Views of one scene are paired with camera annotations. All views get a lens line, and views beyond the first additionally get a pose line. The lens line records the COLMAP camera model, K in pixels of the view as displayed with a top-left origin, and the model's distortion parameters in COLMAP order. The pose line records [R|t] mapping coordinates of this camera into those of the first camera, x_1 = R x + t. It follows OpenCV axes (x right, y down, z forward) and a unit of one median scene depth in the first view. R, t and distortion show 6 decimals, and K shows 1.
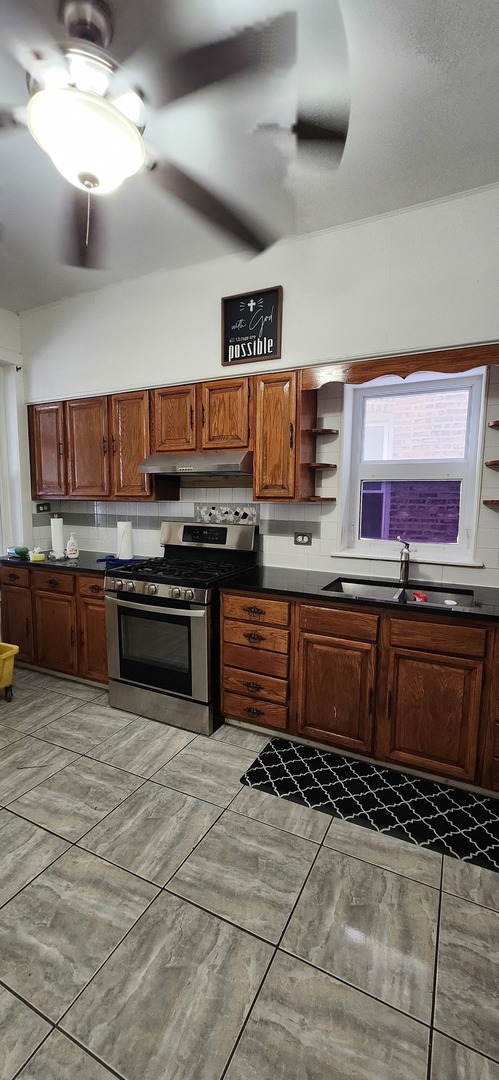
lens RADIAL K [[428.8, 0, 260.4], [0, 428.8, 539.0], [0, 0, 1]] dist [-0.002009, -0.000516]
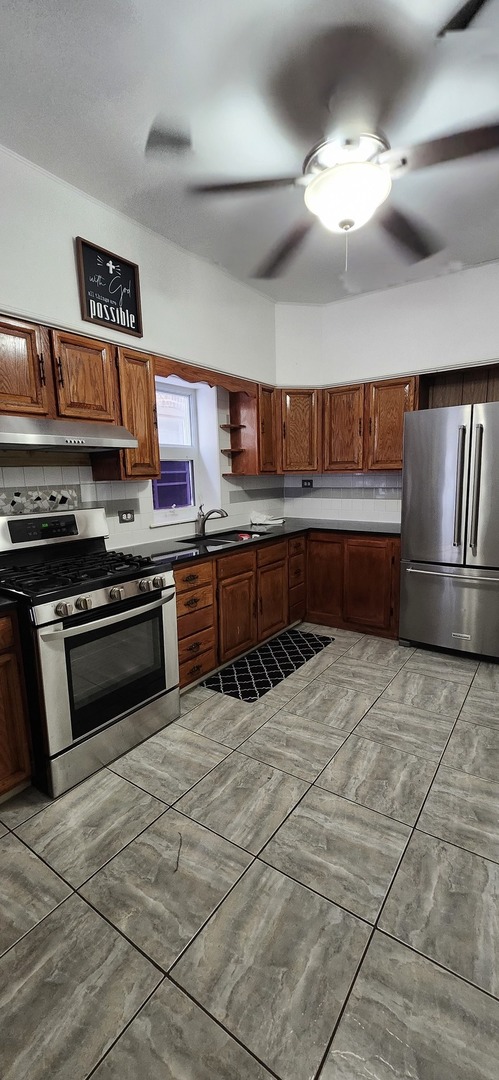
lens RADIAL K [[428.8, 0, 256.4], [0, 428.8, 538.3], [0, 0, 1]] dist [-0.002009, -0.000516]
pose [[0.150129, -0.161654, 0.975361, -1.024087], [0.125995, 0.981626, 0.143299, -0.067821], [-0.980605, 0.101377, 0.167738, 0.631969]]
